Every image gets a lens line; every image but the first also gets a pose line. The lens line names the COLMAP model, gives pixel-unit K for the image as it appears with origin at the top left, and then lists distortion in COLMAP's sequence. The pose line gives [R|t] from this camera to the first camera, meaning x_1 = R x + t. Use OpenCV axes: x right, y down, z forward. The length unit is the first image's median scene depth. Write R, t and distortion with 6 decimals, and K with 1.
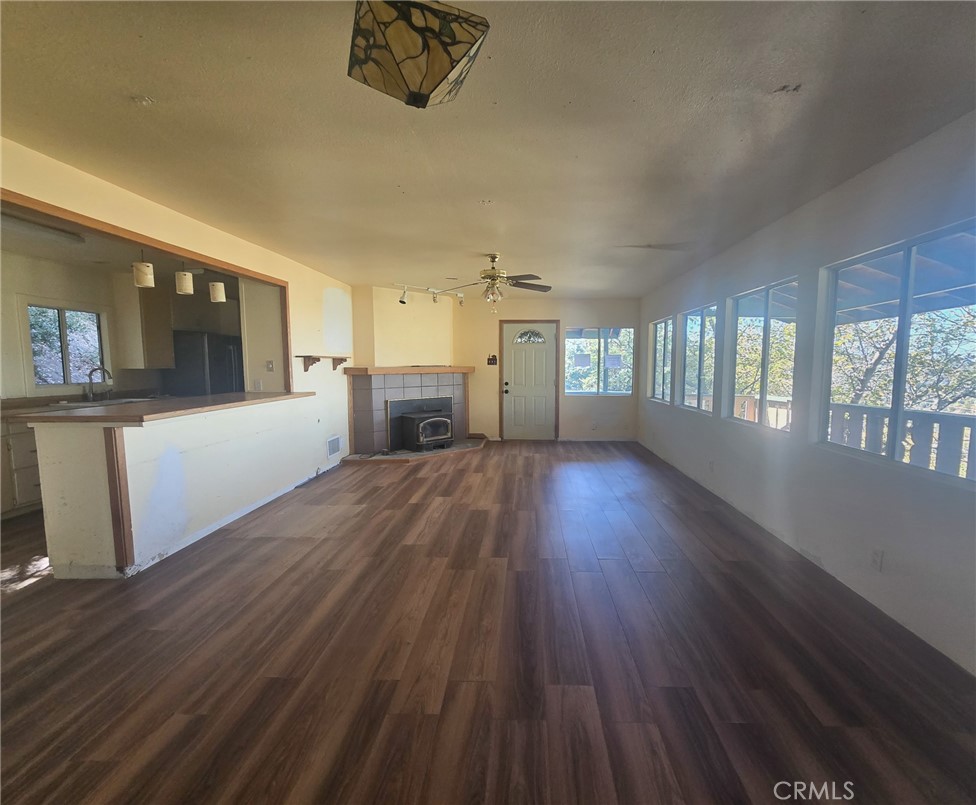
lens RADIAL K [[409.5, 0, 489.3], [0, 409.5, 402.0], [0, 0, 1]] dist [0.000163, 0.000002]
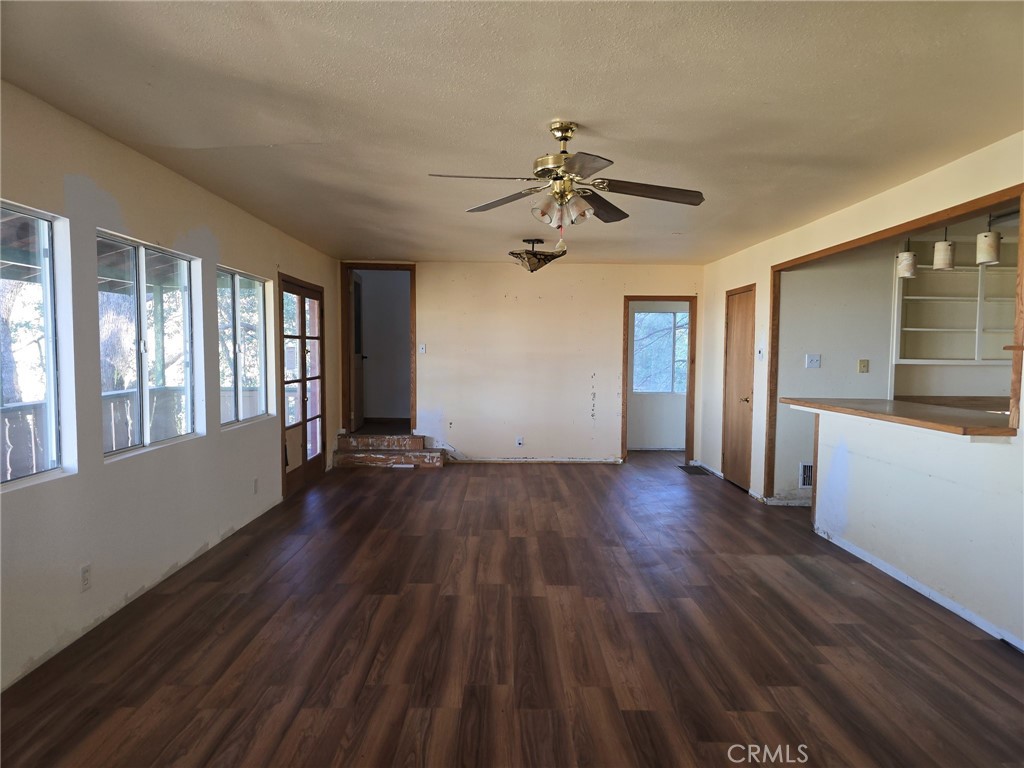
lens RADIAL K [[682.3, 0, 511.9], [0, 682.3, 387.5], [0, 0, 1]] dist [0.000714, 0.000050]
pose [[-0.994730, 0.000886, -0.102523, 0.159090], [-0.013823, 0.989673, 0.142672, -0.190578], [0.101591, 0.143337, -0.984446, 1.930349]]
